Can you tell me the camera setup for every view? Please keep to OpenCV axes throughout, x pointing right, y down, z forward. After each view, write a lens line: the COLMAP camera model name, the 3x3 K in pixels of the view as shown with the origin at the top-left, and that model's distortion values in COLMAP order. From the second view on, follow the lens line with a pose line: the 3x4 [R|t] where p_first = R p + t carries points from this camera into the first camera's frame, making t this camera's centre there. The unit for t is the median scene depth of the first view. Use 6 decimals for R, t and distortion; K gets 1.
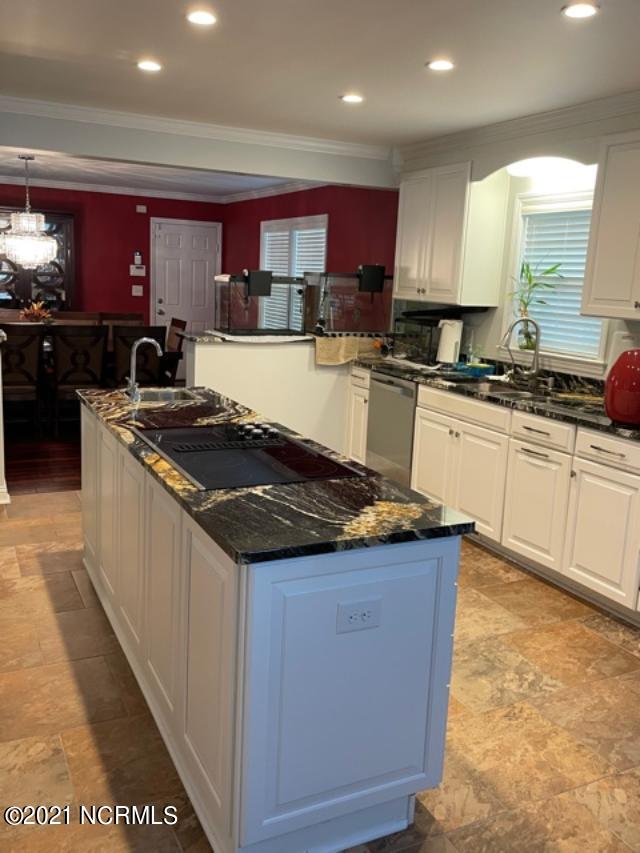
lens RADIAL K [[761.9, 0, 320.0], [0, 761.9, 426.5], [0, 0, 1]] dist [0.008723, -0.000182]
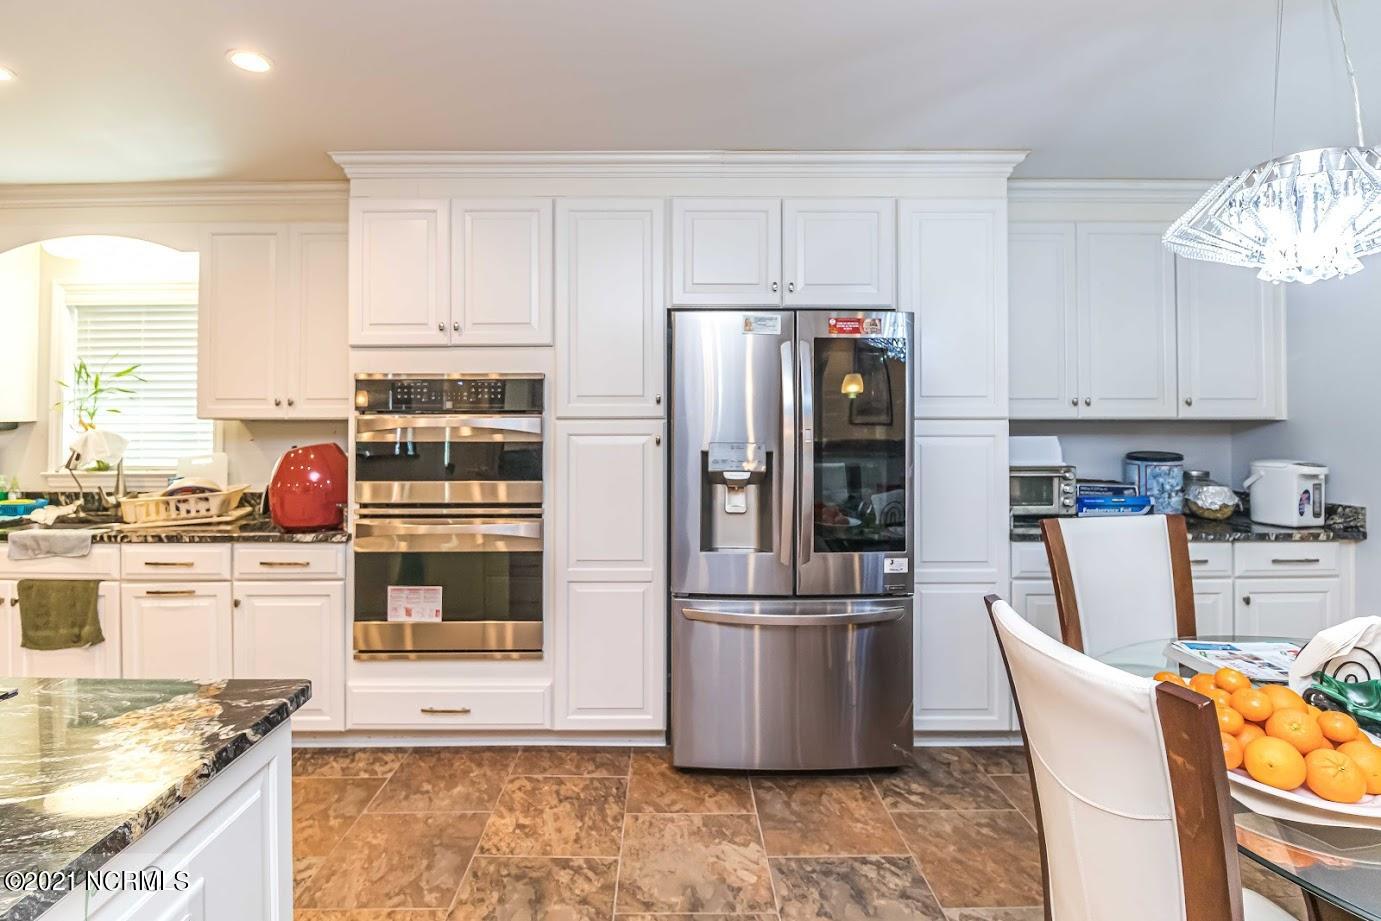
lens RADIAL K [[649.3, 0, 690.7], [0, 649.3, 417.4], [0, 0, 1]] dist [0.000045, -0.011580]
pose [[0.428154, -0.043477, 0.902659, -0.083859], [0.197754, 0.979141, -0.046639, -0.004986], [-0.881804, 0.198474, 0.427821, 0.217759]]
